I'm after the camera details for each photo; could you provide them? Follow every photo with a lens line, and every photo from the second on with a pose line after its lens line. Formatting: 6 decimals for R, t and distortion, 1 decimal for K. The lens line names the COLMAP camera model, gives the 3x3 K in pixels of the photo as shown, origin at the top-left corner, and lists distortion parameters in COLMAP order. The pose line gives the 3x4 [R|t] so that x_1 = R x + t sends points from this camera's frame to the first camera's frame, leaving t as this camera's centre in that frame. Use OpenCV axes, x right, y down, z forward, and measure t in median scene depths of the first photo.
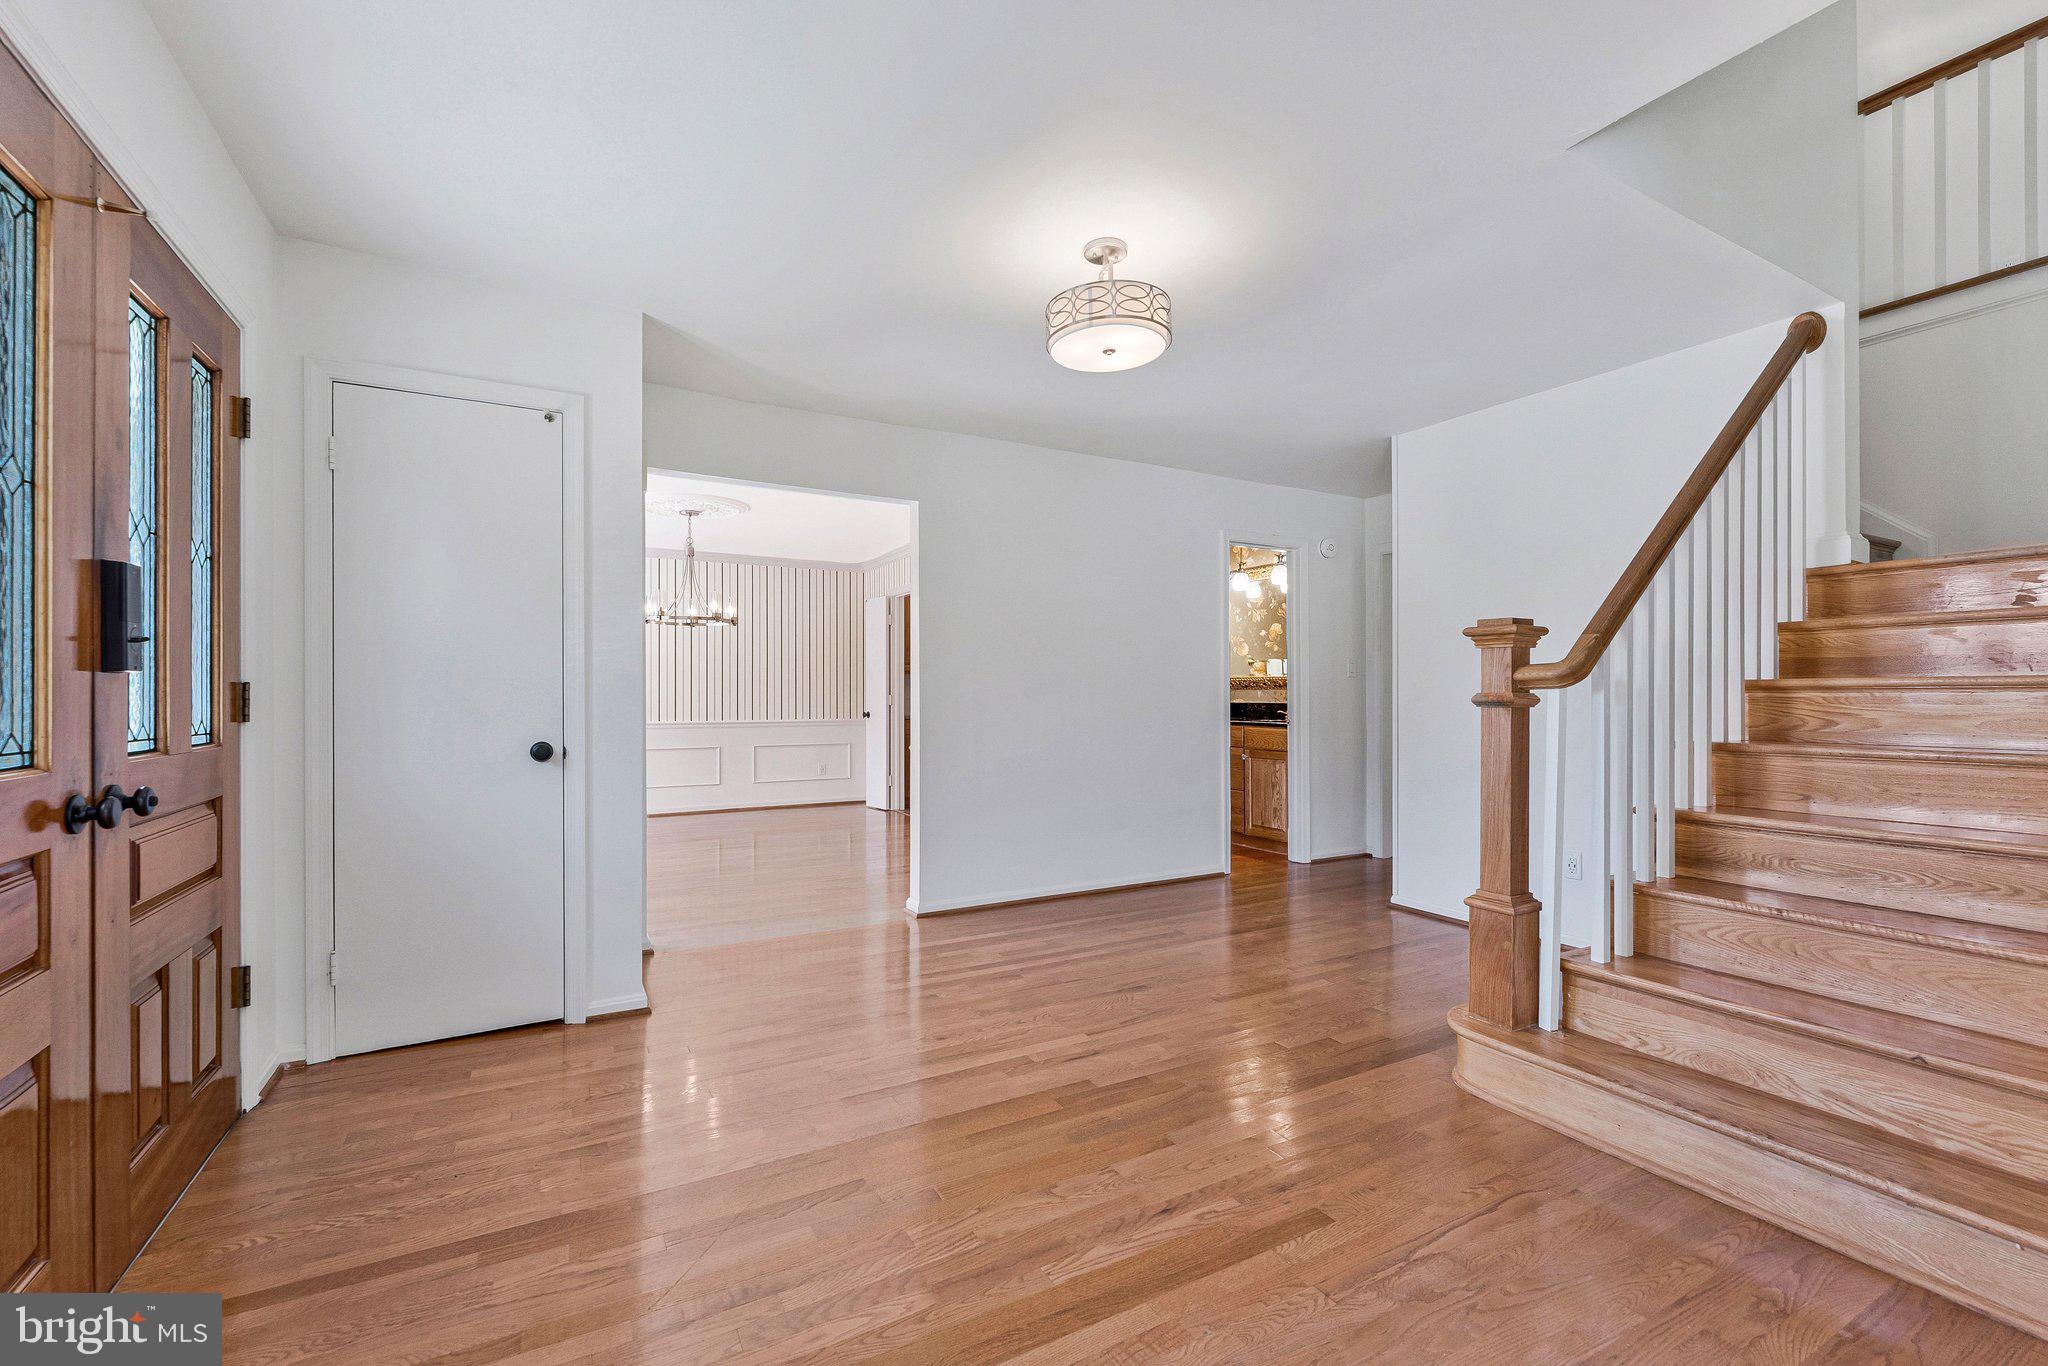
lens RADIAL K [[854.2, 0, 1007.0], [0, 854.2, 694.2], [0, 0, 1]] dist [0.000761, 0.000419]
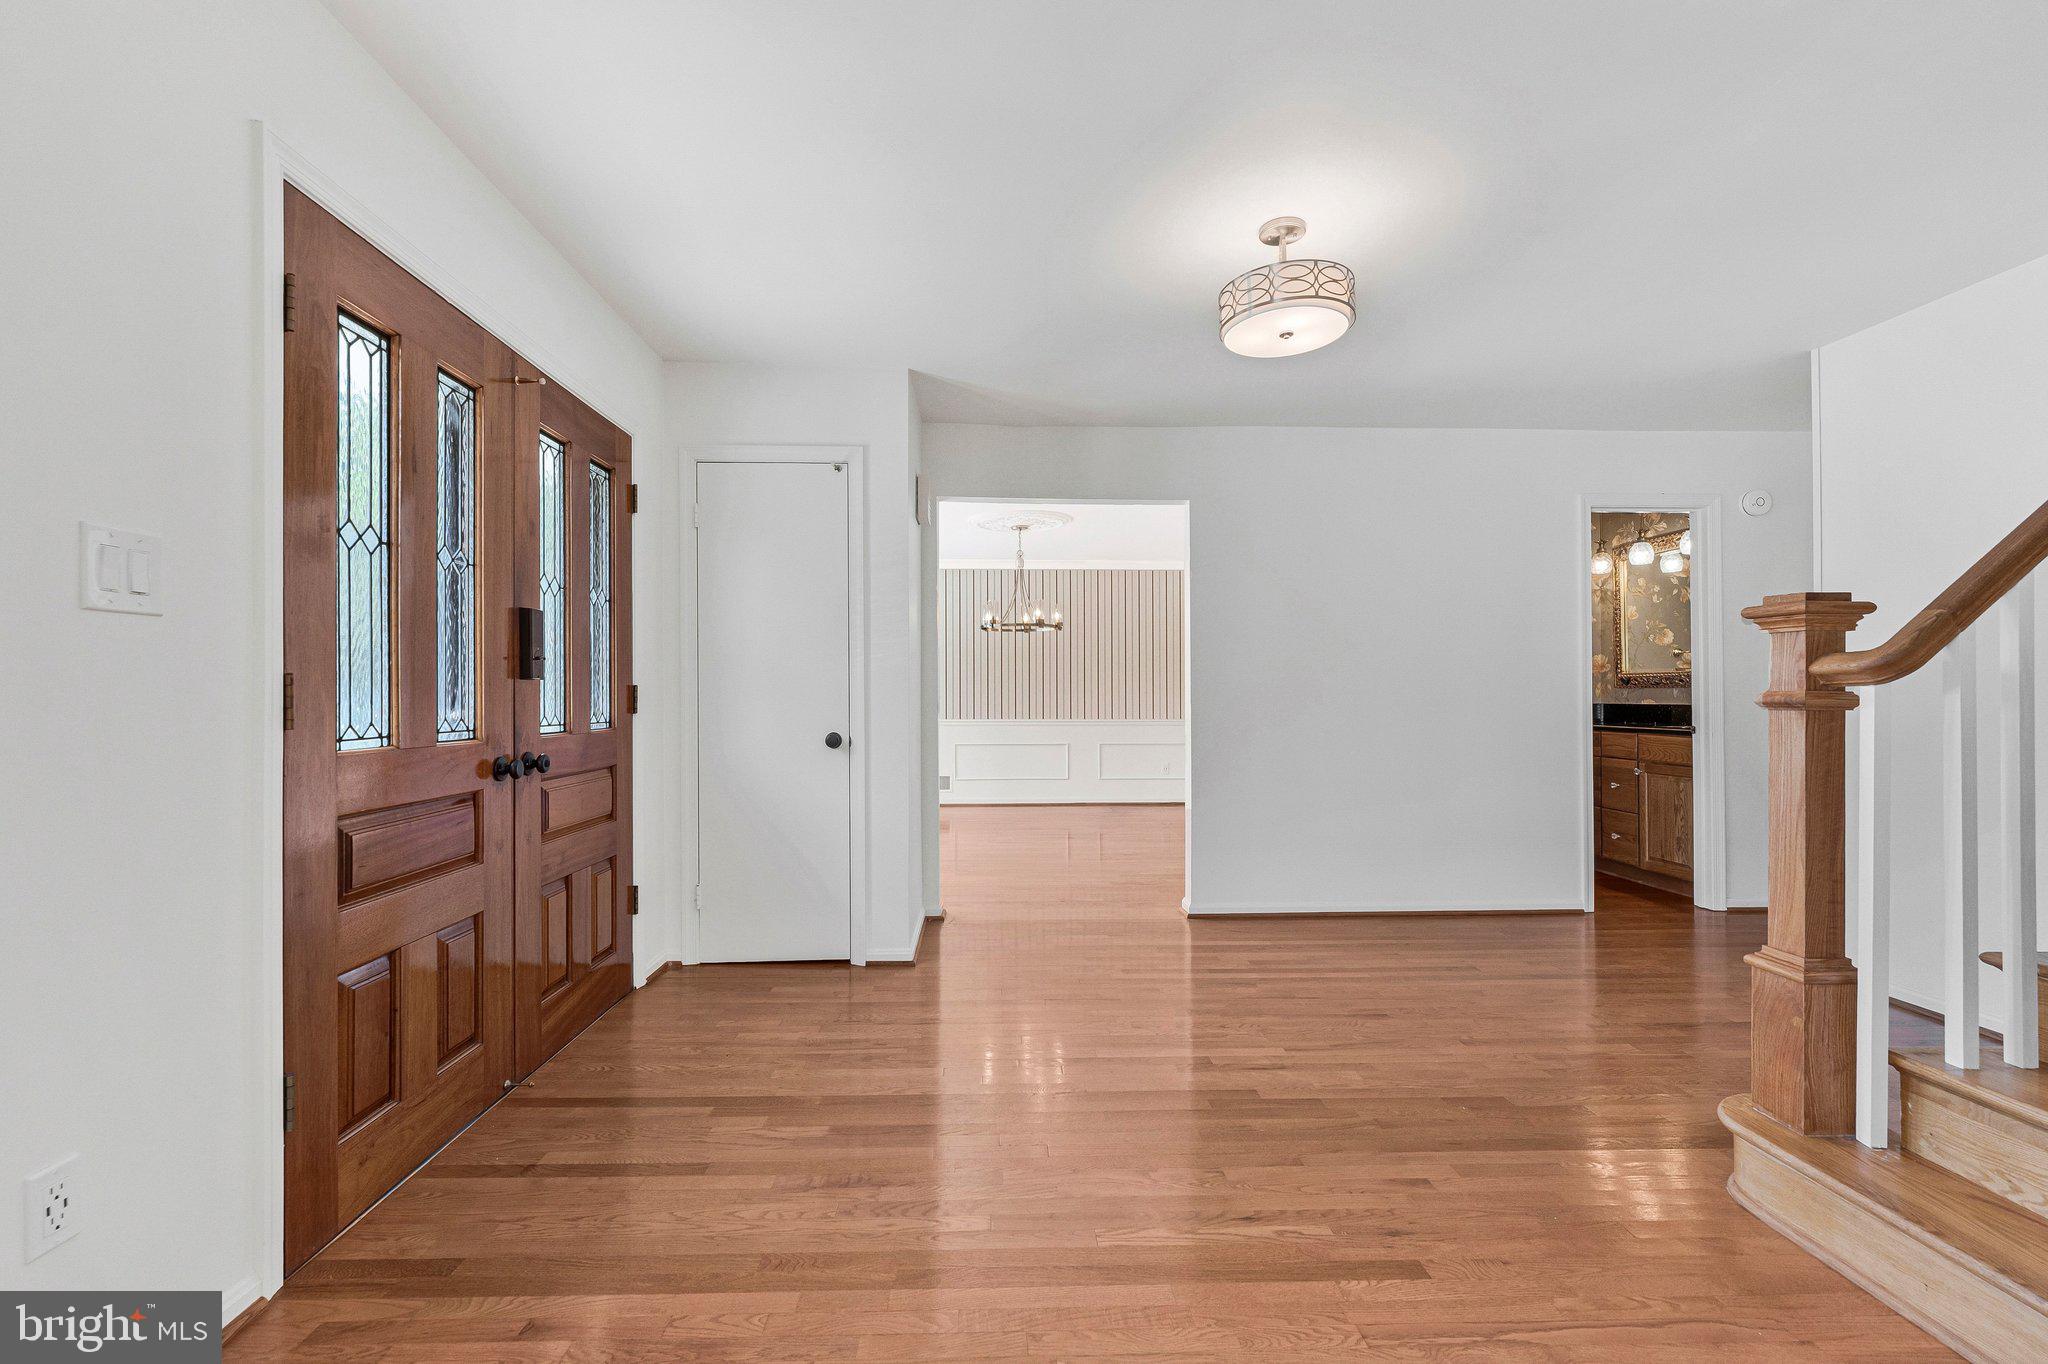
lens RADIAL K [[884.0, 0, 1016.9], [0, 884.0, 697.4], [0, 0, 1]] dist [0.006562, -0.000416]
pose [[0.892051, 0.000931, -0.451934, 0.319389], [0.000376, 0.999996, 0.002803, 0.001700], [0.451935, -0.002670, 0.892047, -0.021954]]
